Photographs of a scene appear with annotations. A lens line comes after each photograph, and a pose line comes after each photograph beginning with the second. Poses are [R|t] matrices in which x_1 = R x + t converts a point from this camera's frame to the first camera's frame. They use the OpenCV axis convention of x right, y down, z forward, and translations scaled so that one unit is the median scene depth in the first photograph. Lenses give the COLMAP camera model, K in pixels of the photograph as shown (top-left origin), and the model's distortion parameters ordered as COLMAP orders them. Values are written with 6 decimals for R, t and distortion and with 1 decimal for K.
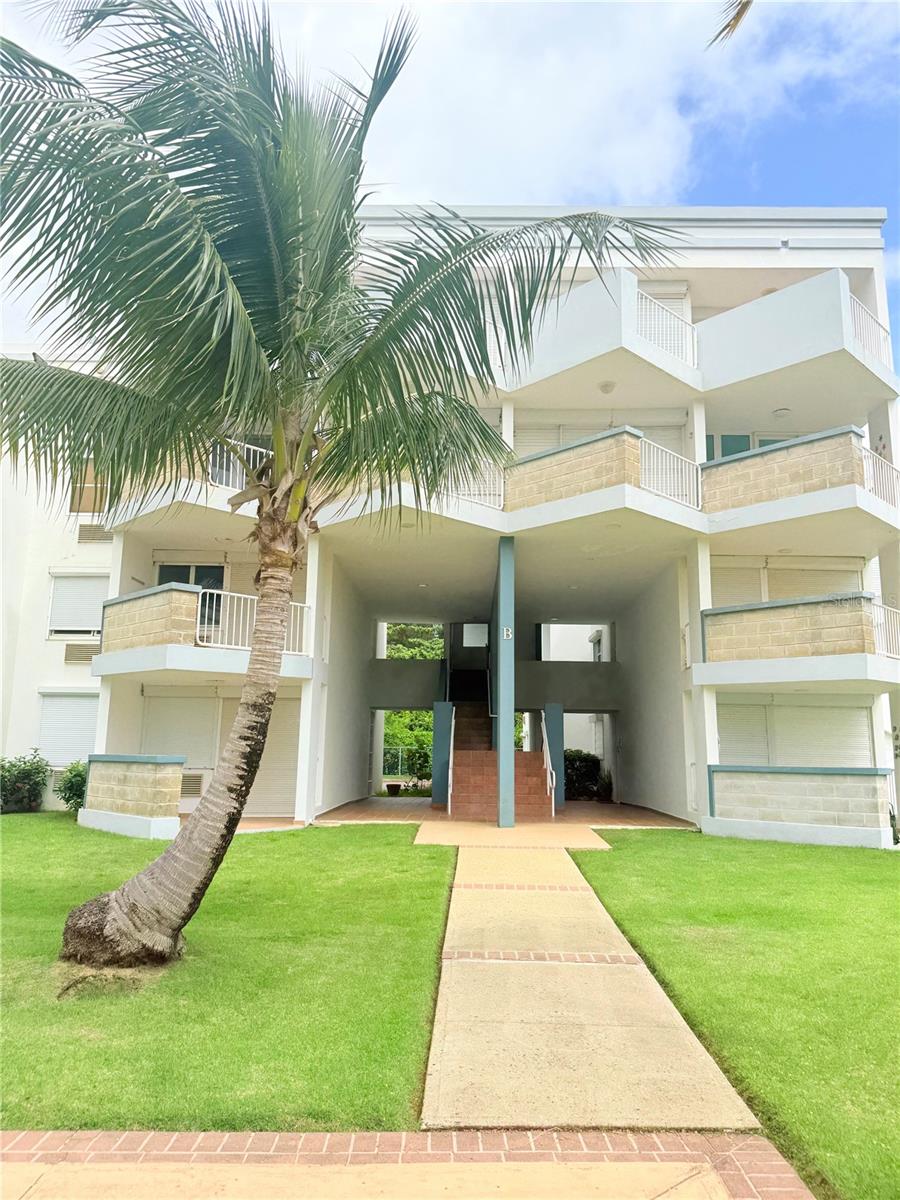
lens RADIAL K [[846.2, 0, 451.8], [0, 846.2, 593.1], [0, 0, 1]] dist [0.005063, -0.004885]
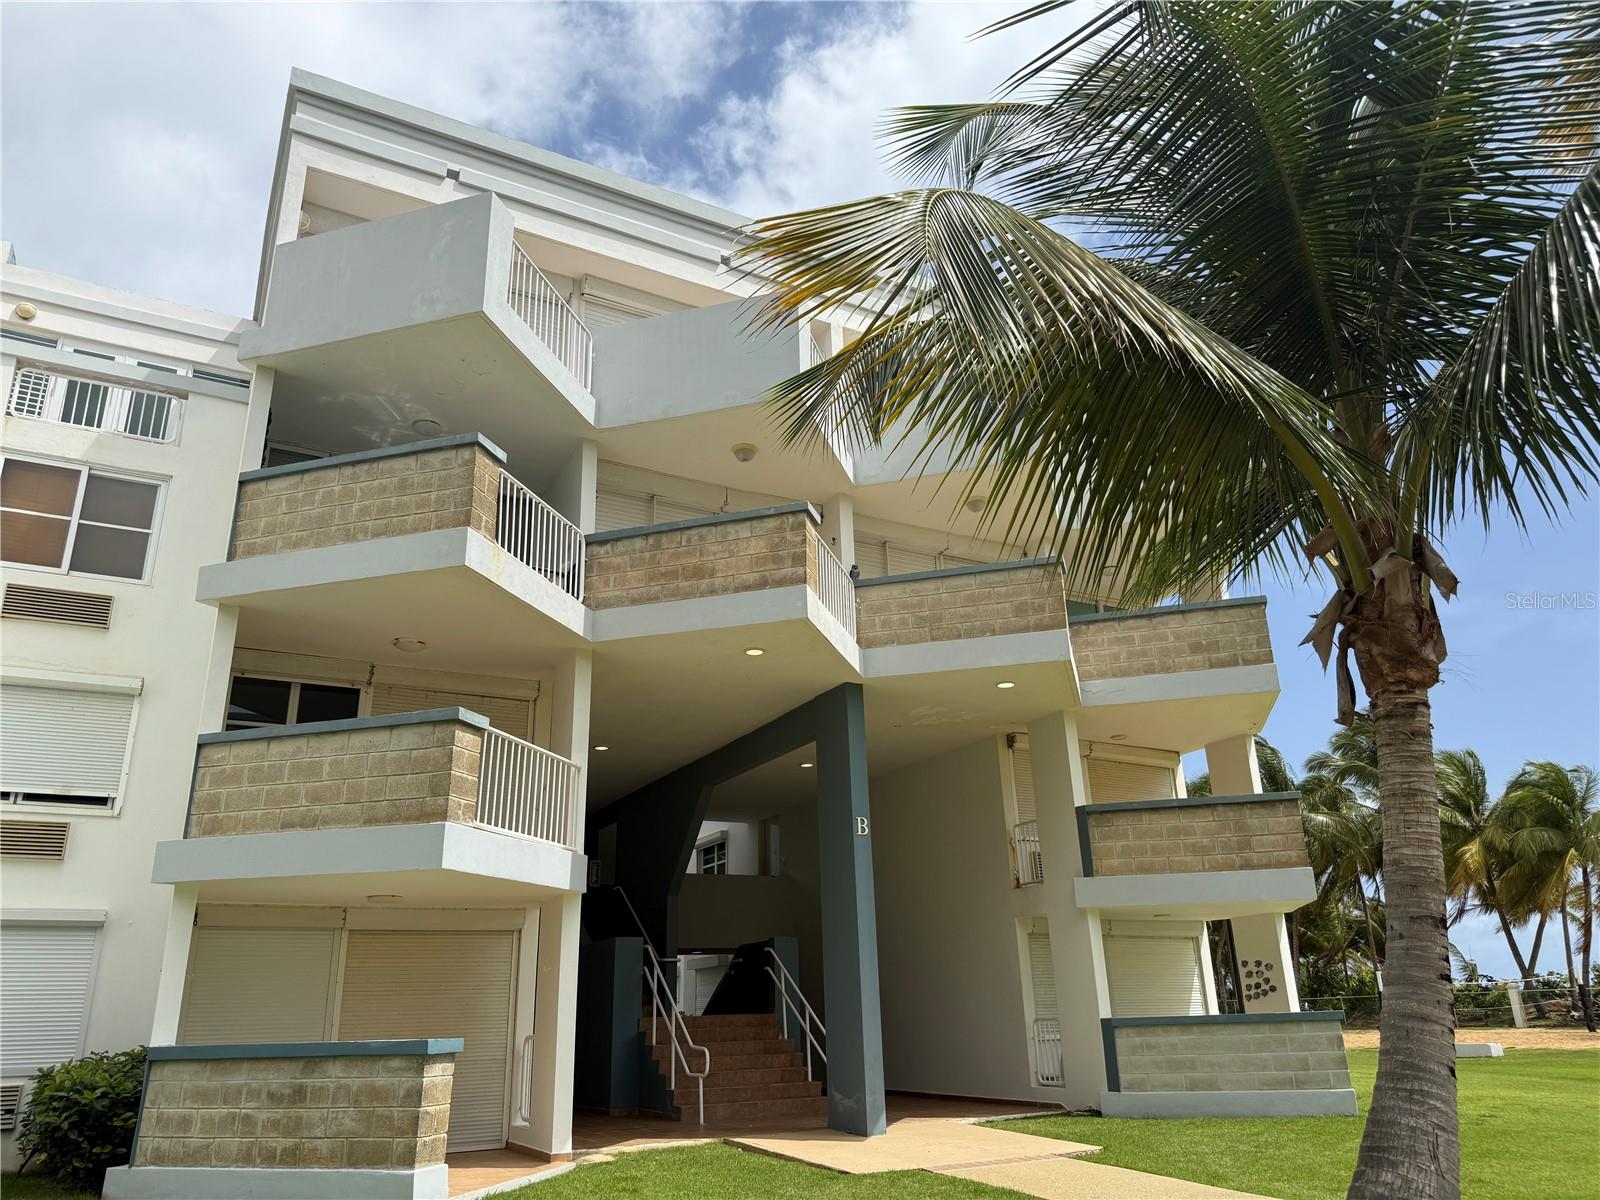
lens RADIAL K [[1128.3, 0, 800.8], [0, 1128.3, 606.9], [0, 0, 1]] dist [0.005063, -0.004885]
pose [[0.863858, 0.136757, 0.484817, -0.469926], [-0.056025, 0.982555, -0.177332, 0.040742], [-0.500610, 0.126028, 0.856450, 0.248224]]
